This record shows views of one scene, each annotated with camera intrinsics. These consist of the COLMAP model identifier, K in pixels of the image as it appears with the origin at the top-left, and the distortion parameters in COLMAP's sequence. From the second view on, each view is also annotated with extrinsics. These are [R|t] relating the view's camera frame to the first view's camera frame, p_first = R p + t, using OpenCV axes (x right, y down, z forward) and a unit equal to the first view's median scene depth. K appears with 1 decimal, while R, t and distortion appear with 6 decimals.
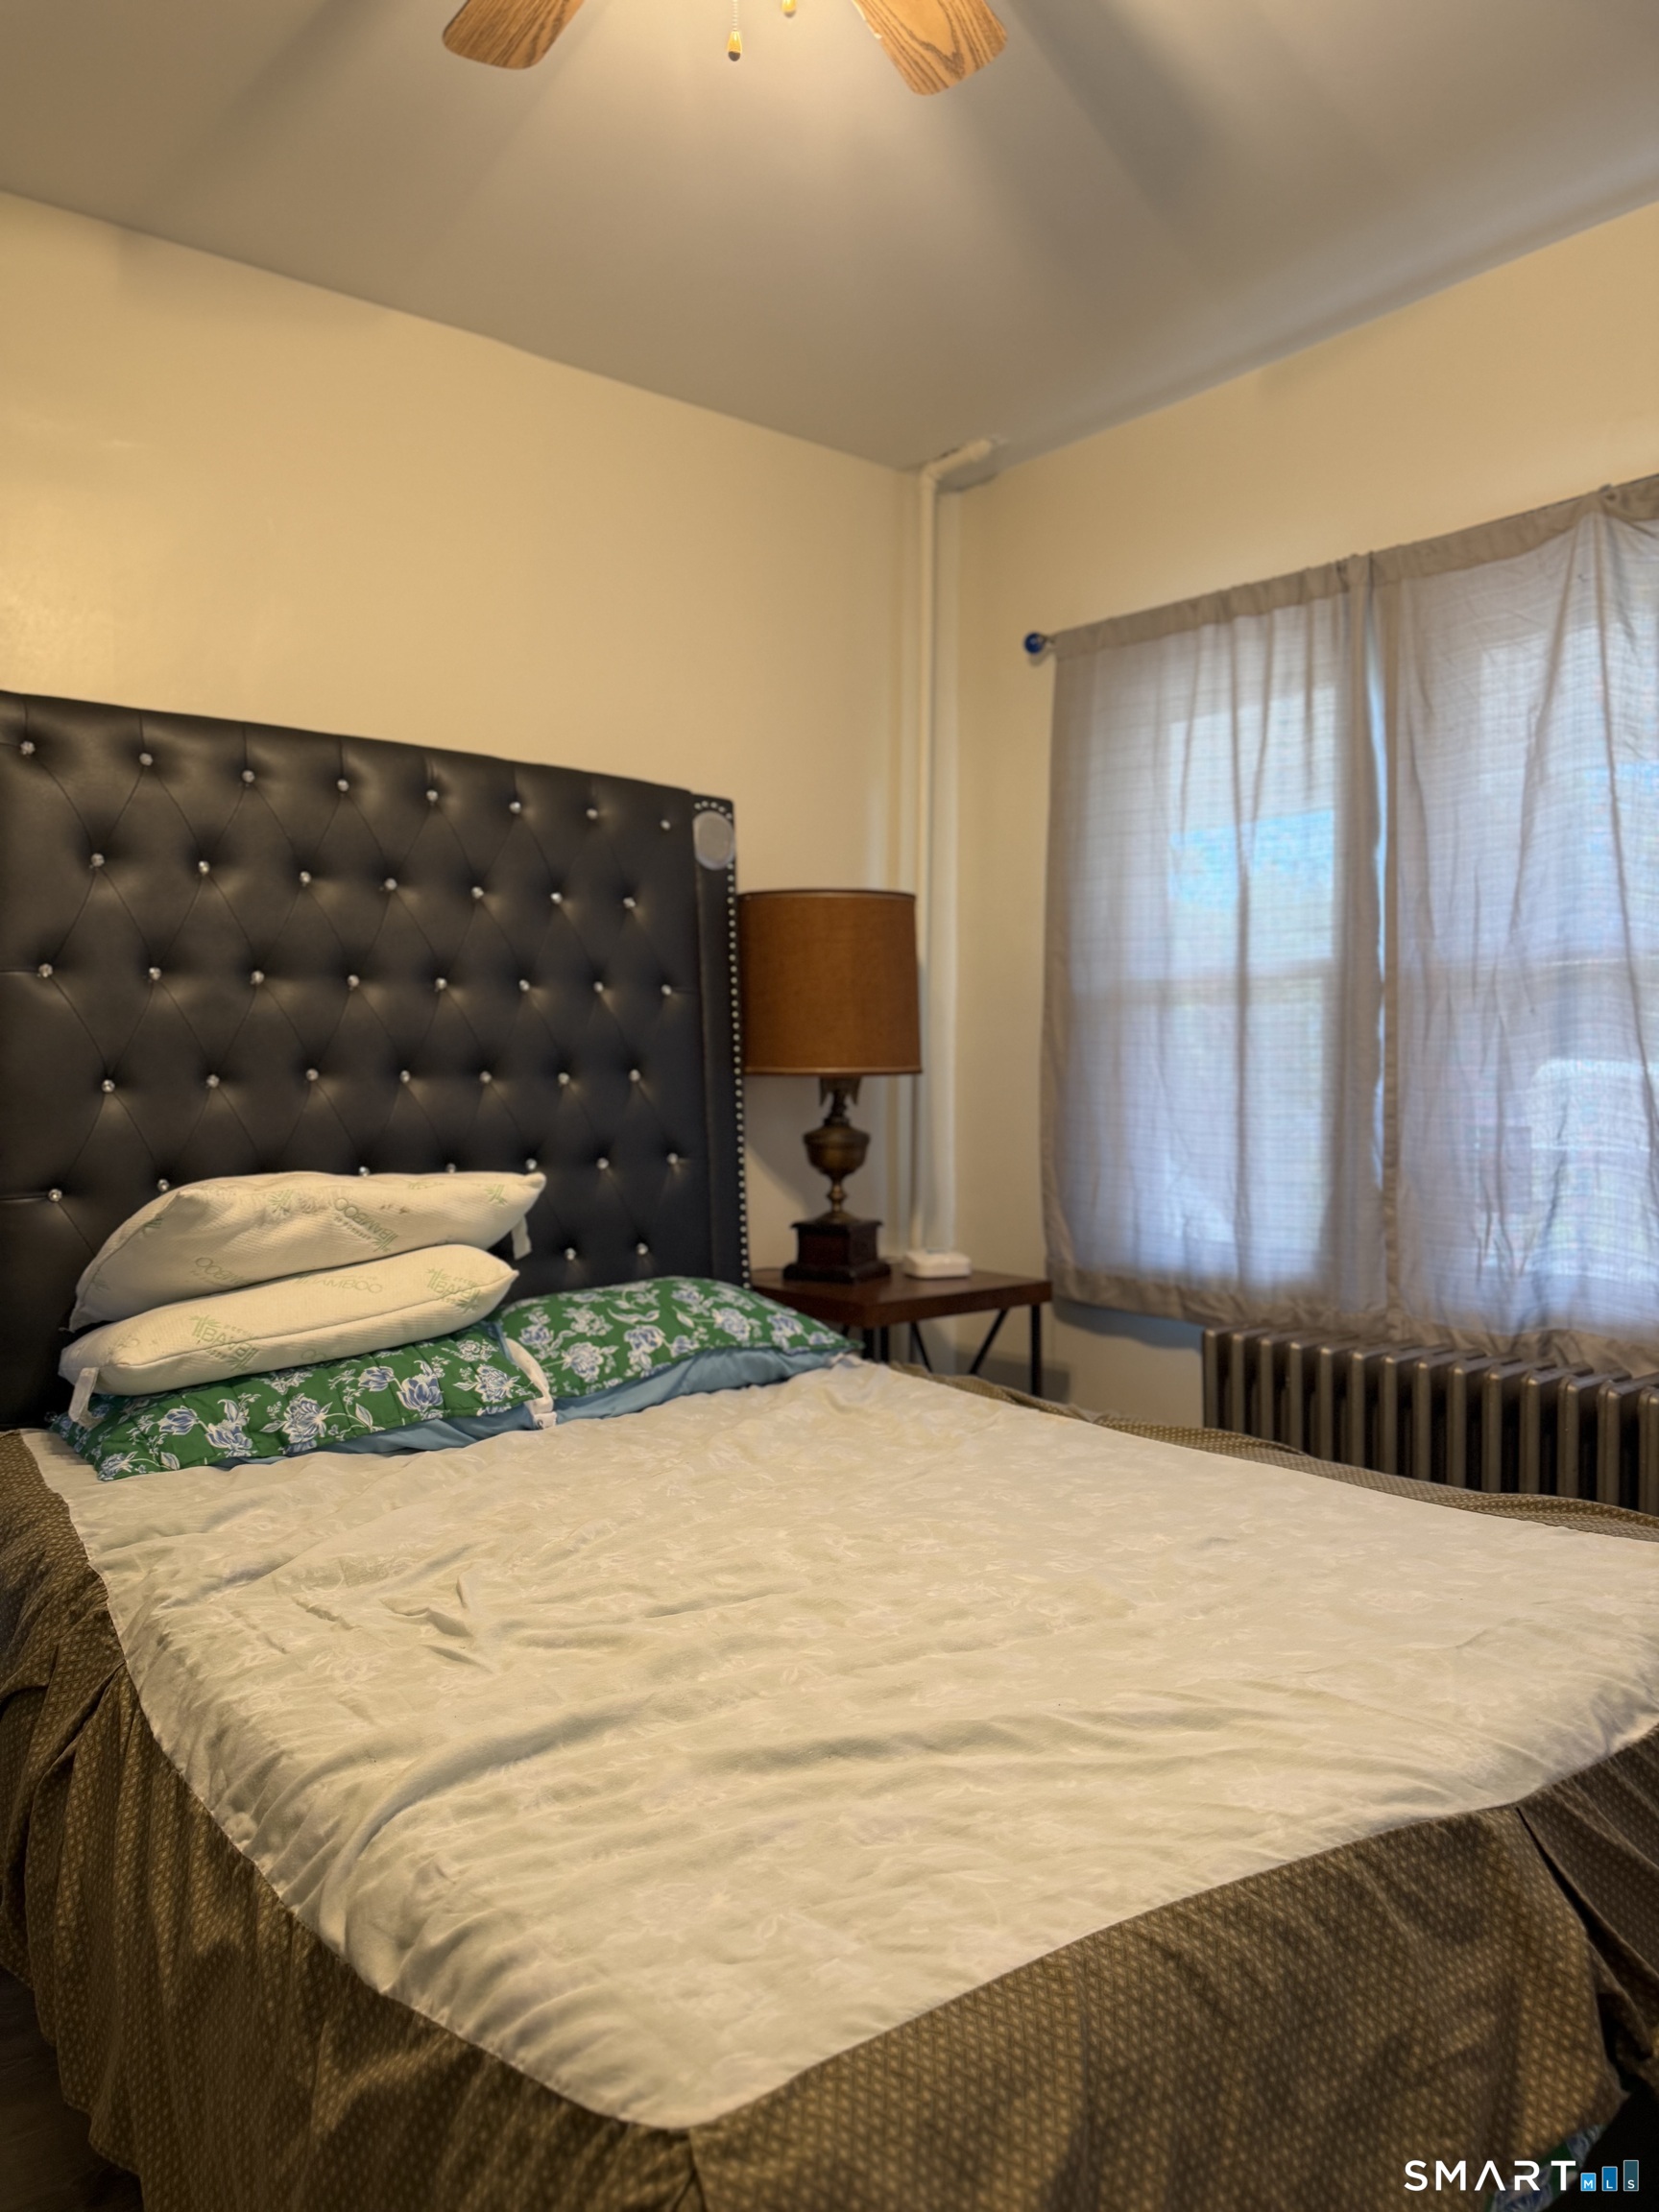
lens RADIAL K [[1590.8, 0, 828.5], [0, 1590.8, 1069.0], [0, 0, 1]] dist [0.003517, 0.001894]
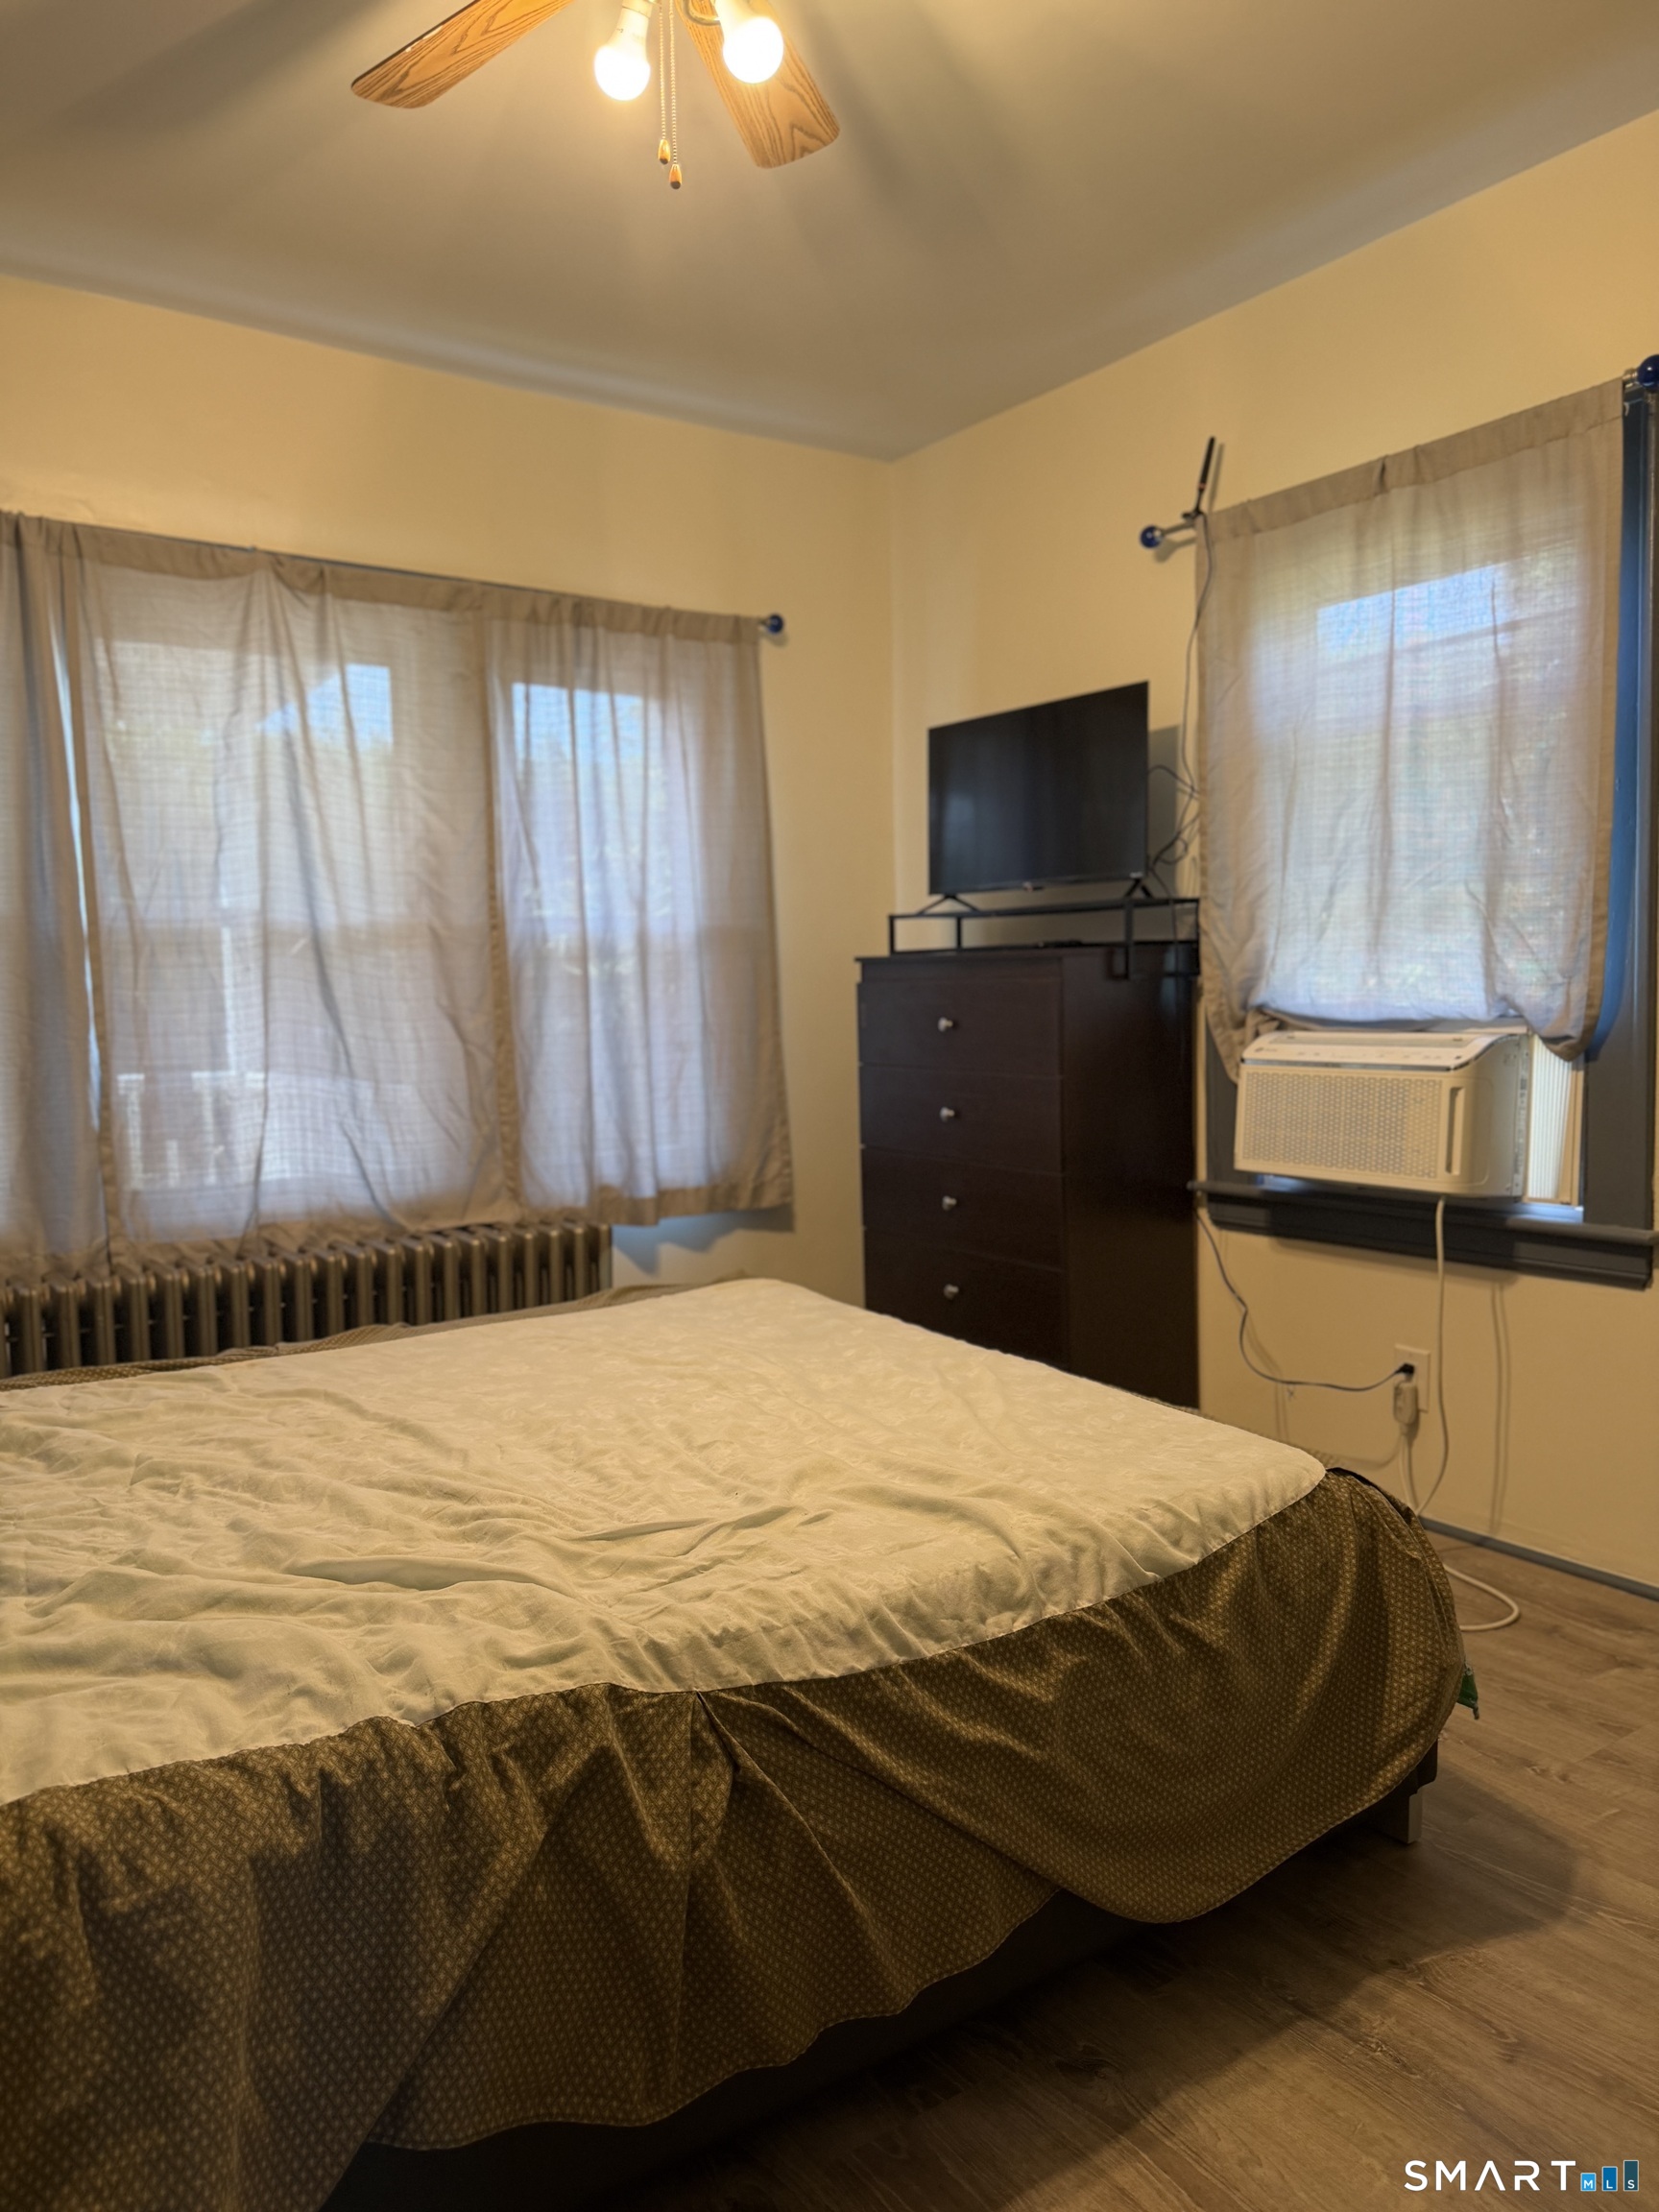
lens RADIAL K [[1540.0, 0, 829.5], [0, 1540.0, 1106.0], [0, 0, 1]] dist [0.000200, 0.000890]
pose [[0.041309, -0.066890, 0.996905, -0.727335], [0.009542, 0.997737, 0.066551, -0.005728], [-0.999101, 0.006763, 0.041854, 0.507394]]
